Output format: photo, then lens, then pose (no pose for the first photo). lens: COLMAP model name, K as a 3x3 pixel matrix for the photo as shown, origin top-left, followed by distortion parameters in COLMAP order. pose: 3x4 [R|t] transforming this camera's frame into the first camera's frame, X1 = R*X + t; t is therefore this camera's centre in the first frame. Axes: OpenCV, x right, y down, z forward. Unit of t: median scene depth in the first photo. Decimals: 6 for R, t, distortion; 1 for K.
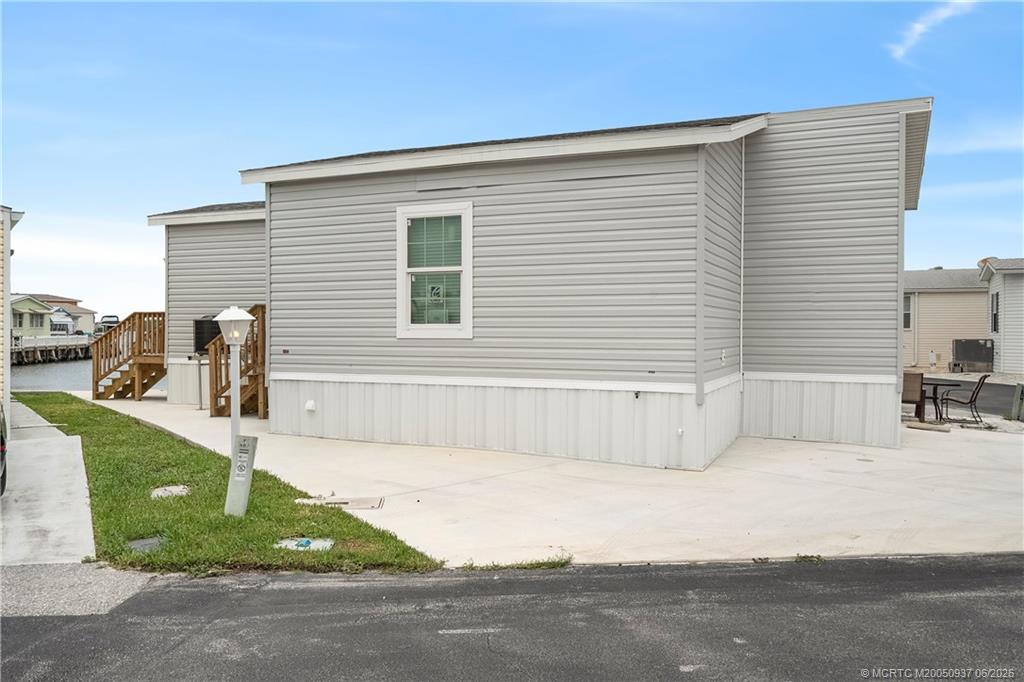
lens RADIAL K [[813.7, 0, 512.7], [0, 813.7, 339.5], [0, 0, 1]] dist [0.041482, 0.001533]
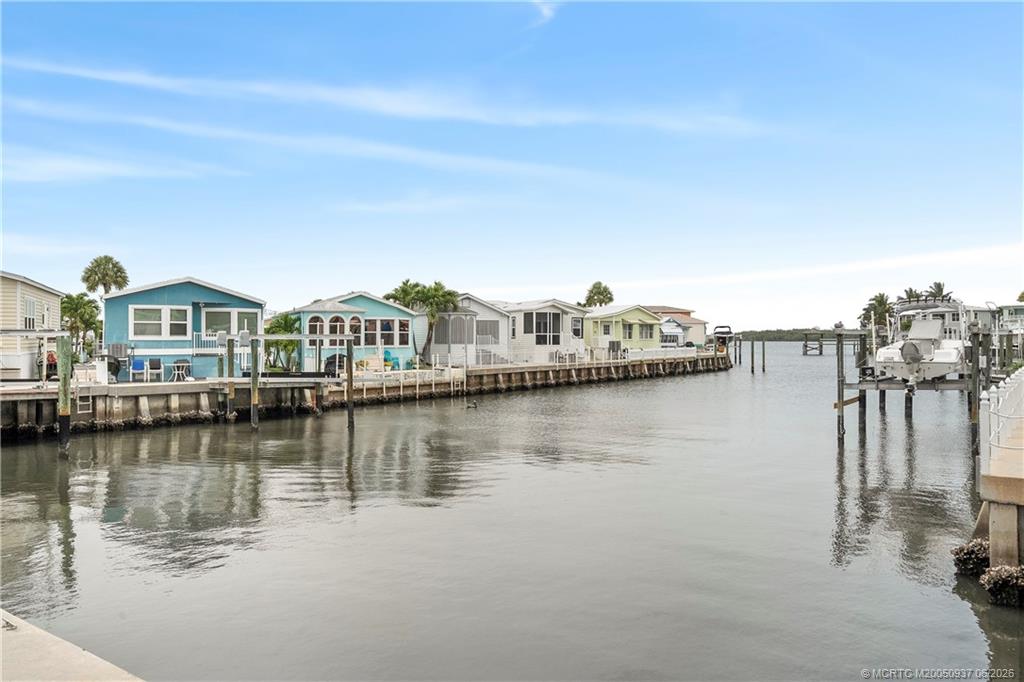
lens RADIAL K [[761.6, 0, 510.5], [0, 761.6, 342.3], [0, 0, 1]] dist [0.004855, -0.008580]
pose [[0.736855, -0.014096, -0.675904, -0.104793], [0.005805, 0.999878, -0.014524, 0.000639], [0.676026, 0.006778, 0.736847, 0.253659]]
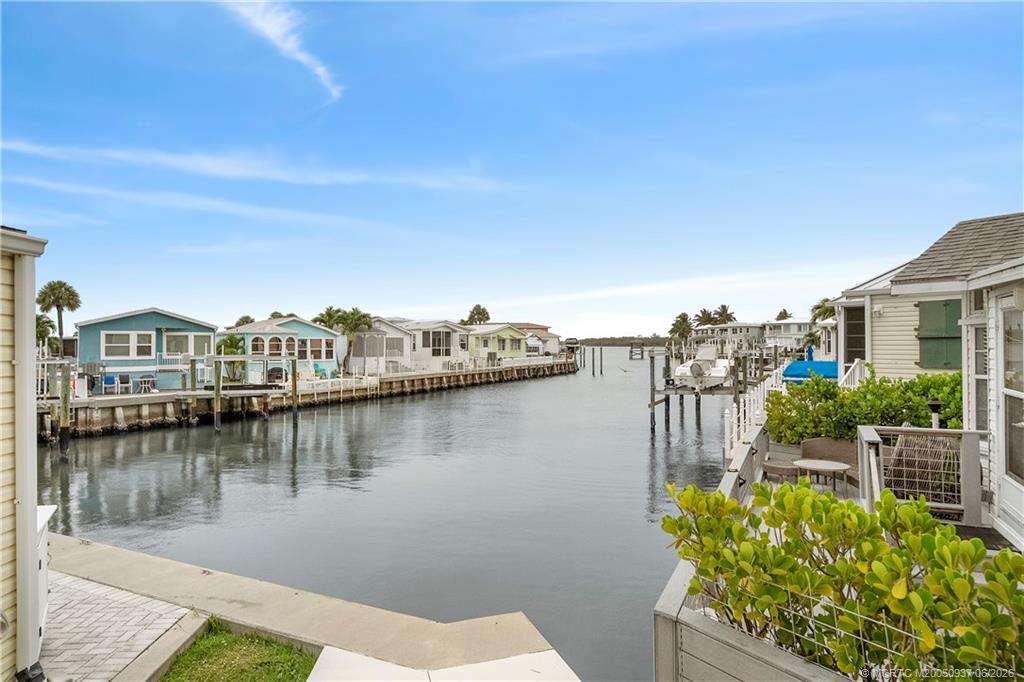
lens RADIAL K [[616.1, 0, 513.5], [0, 616.1, 340.4], [0, 0, 1]] dist [0.006870, -0.002280]
pose [[0.845741, -0.019612, -0.533232, -0.089854], [0.009503, 0.999719, -0.021697, -0.009082], [0.533508, 0.013283, 0.845690, 0.219379]]
